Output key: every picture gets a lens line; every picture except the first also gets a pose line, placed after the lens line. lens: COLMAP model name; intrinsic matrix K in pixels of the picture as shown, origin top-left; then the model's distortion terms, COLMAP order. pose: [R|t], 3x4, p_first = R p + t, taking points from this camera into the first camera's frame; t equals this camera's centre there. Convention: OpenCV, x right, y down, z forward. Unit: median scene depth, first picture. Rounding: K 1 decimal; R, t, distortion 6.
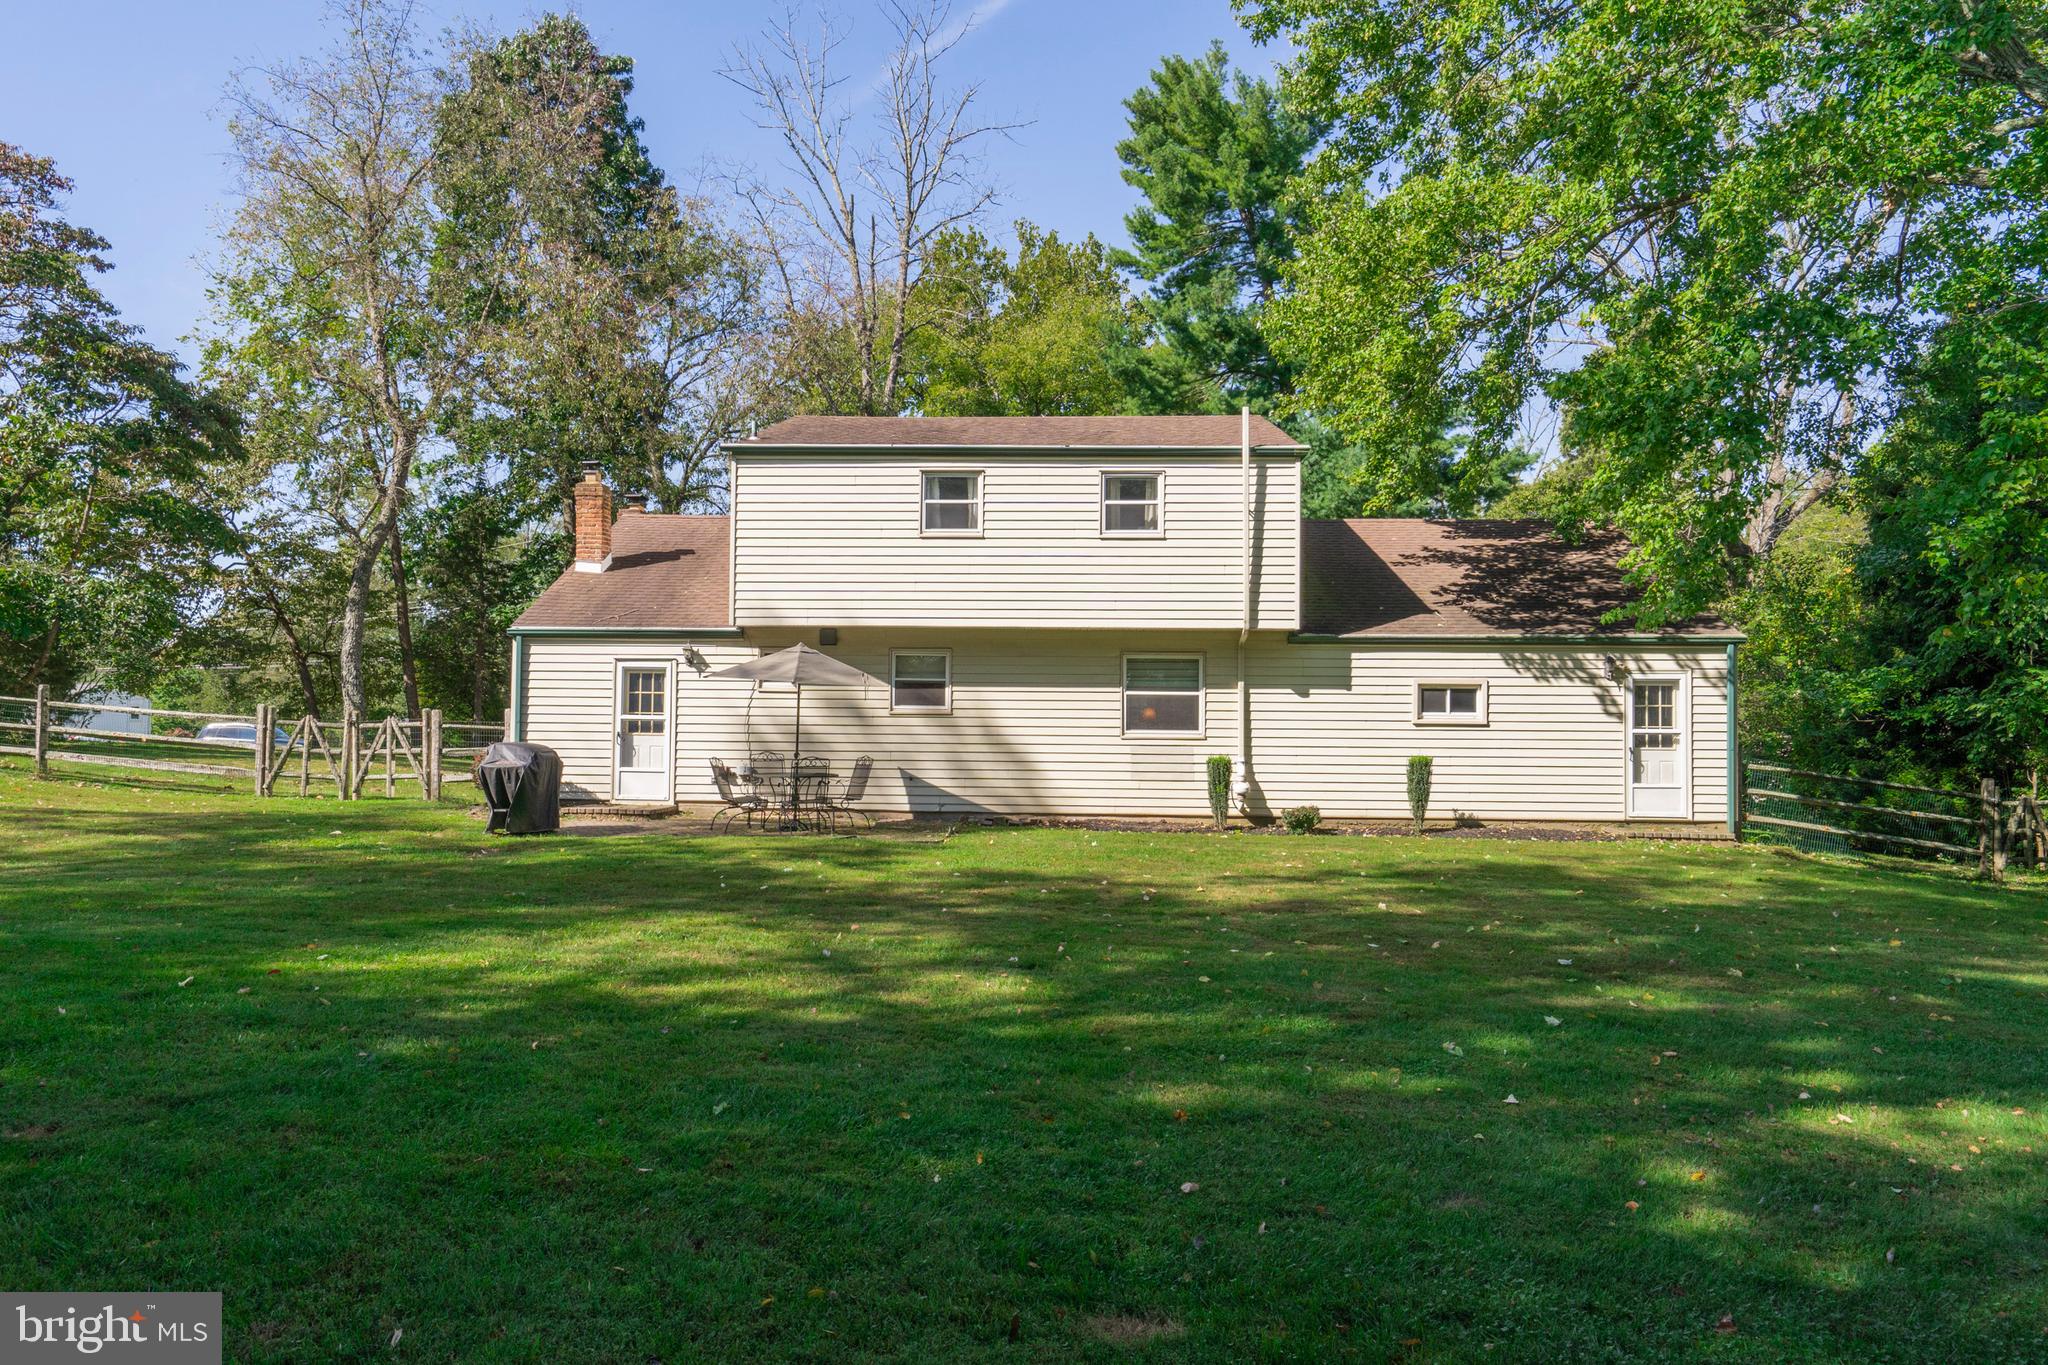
lens RADIAL K [[1280.1, 0, 1030.3], [0, 1280.1, 664.3], [0, 0, 1]] dist [-0.000763, -0.006082]
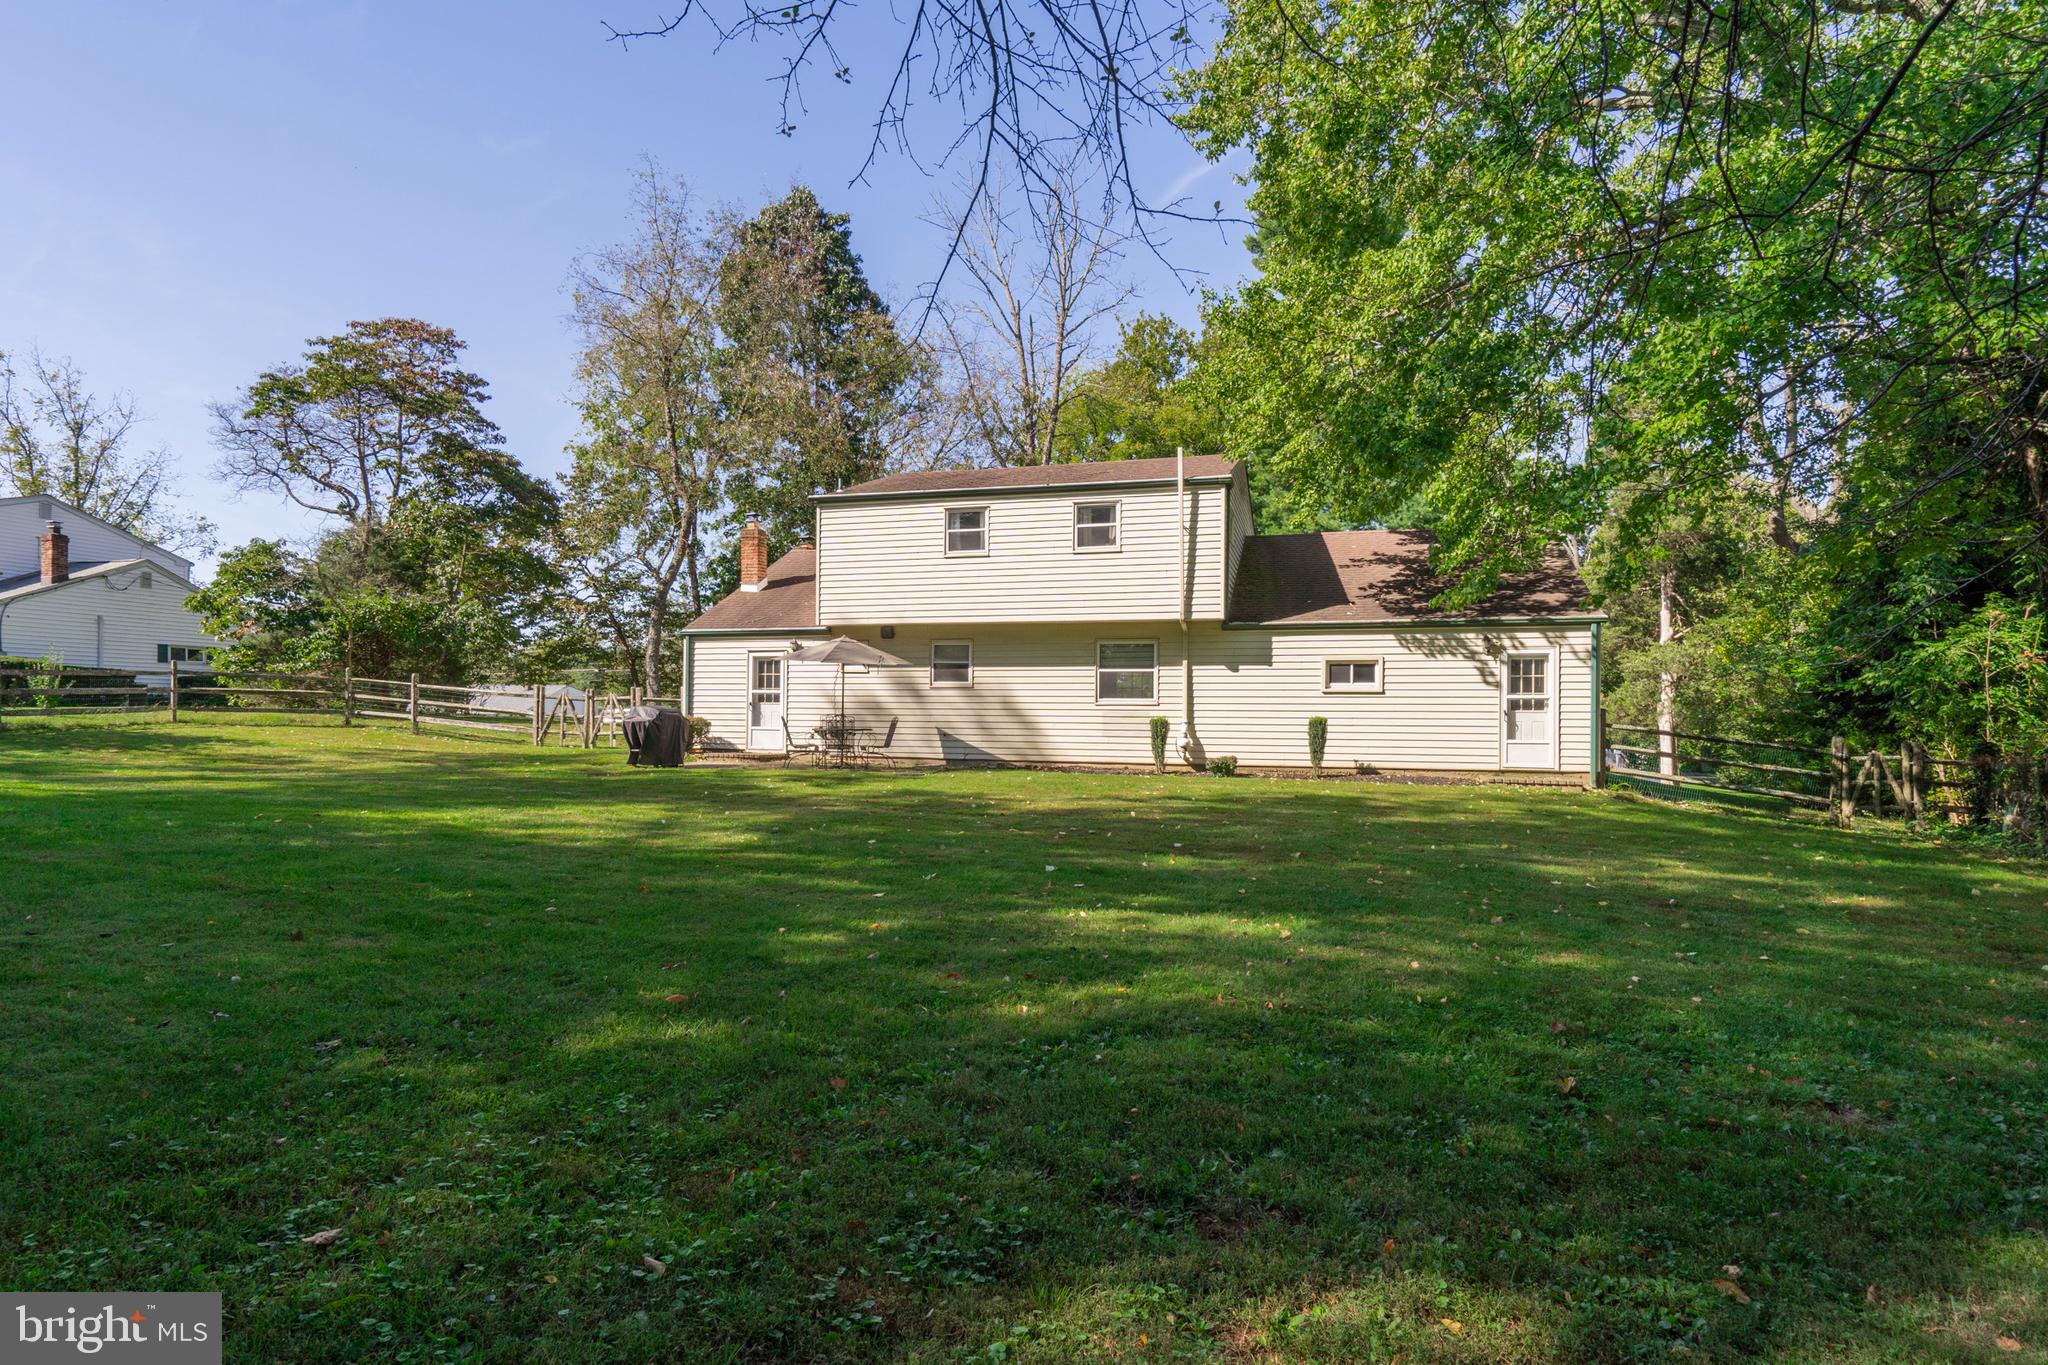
lens RADIAL K [[1020.8, 0, 1015.6], [0, 1020.8, 688.3], [0, 0, 1]] dist [-0.014715, 0.000405]
pose [[0.974629, -0.007056, -0.223716, 0.228499], [0.011613, 0.999751, 0.019060, 0.020033], [0.223526, -0.021174, 0.974468, -0.044898]]
